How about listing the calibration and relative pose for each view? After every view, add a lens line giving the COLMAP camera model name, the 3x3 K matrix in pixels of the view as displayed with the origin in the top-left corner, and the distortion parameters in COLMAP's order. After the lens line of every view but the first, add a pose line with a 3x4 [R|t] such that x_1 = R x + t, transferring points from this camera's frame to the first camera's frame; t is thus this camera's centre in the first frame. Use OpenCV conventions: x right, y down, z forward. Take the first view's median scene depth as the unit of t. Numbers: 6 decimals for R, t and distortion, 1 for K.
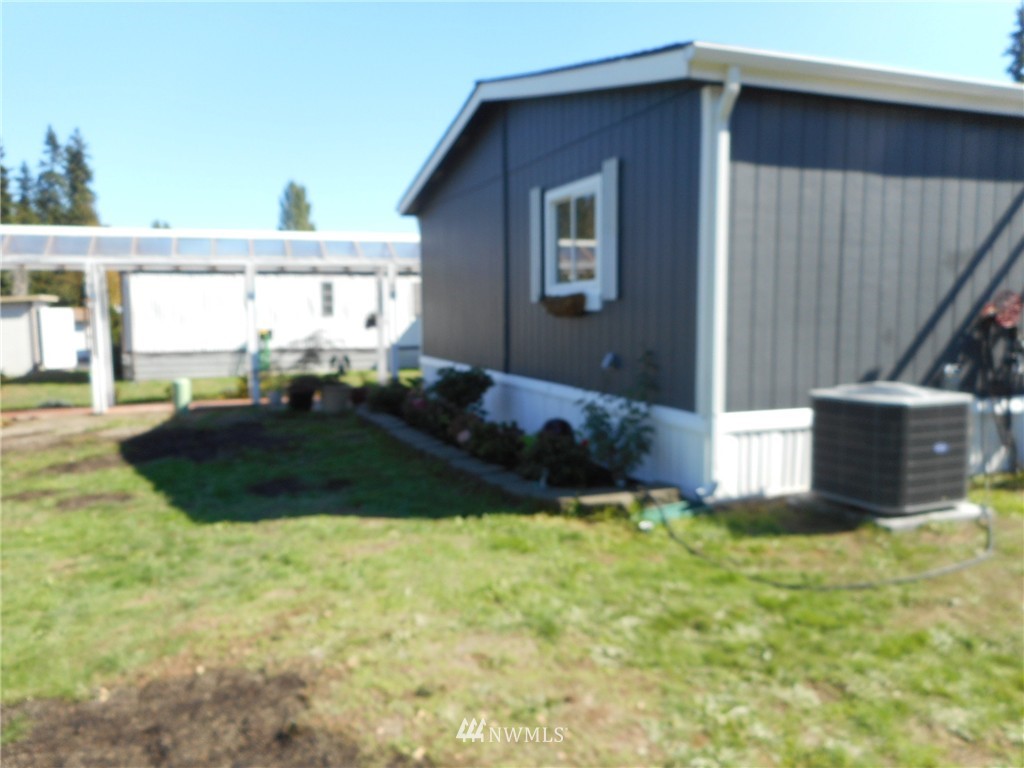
lens RADIAL K [[777.8, 0, 507.1], [0, 777.8, 386.1], [0, 0, 1]] dist [-0.005286, 0.006408]
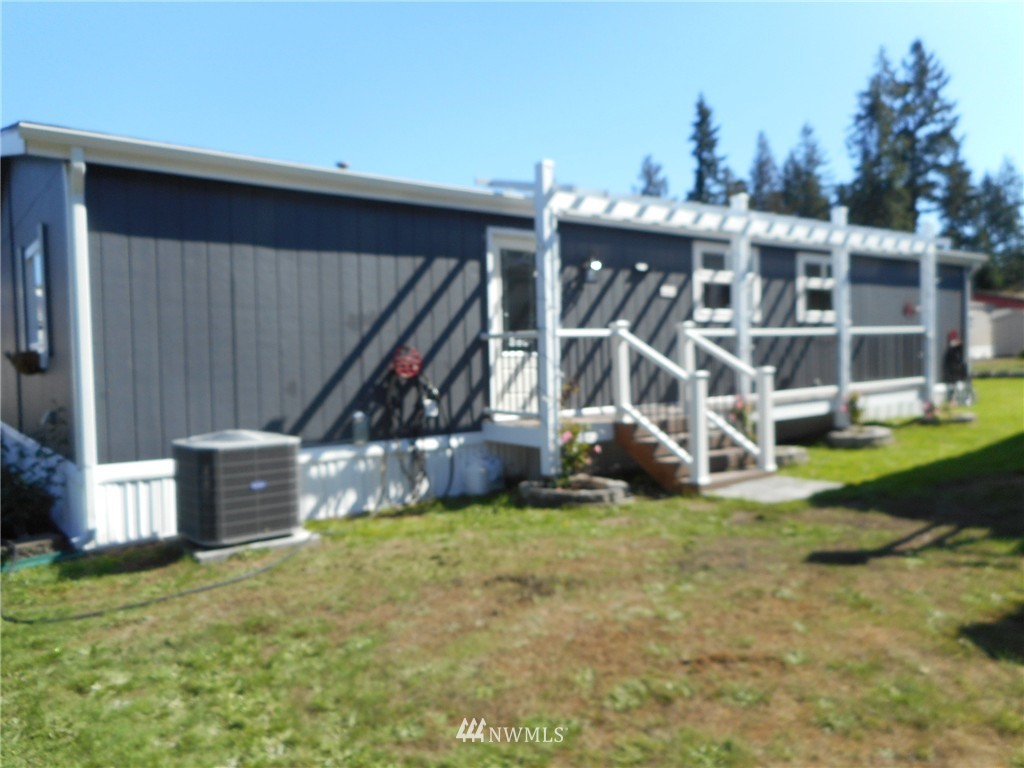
lens RADIAL K [[777.8, 0, 507.1], [0, 777.8, 386.1], [0, 0, 1]] dist [-0.005286, 0.006408]
pose [[0.948700, -0.020590, 0.315505, 0.458212], [0.041538, 0.997345, -0.059813, 0.014254], [-0.313436, 0.069850, 0.947037, -0.183907]]
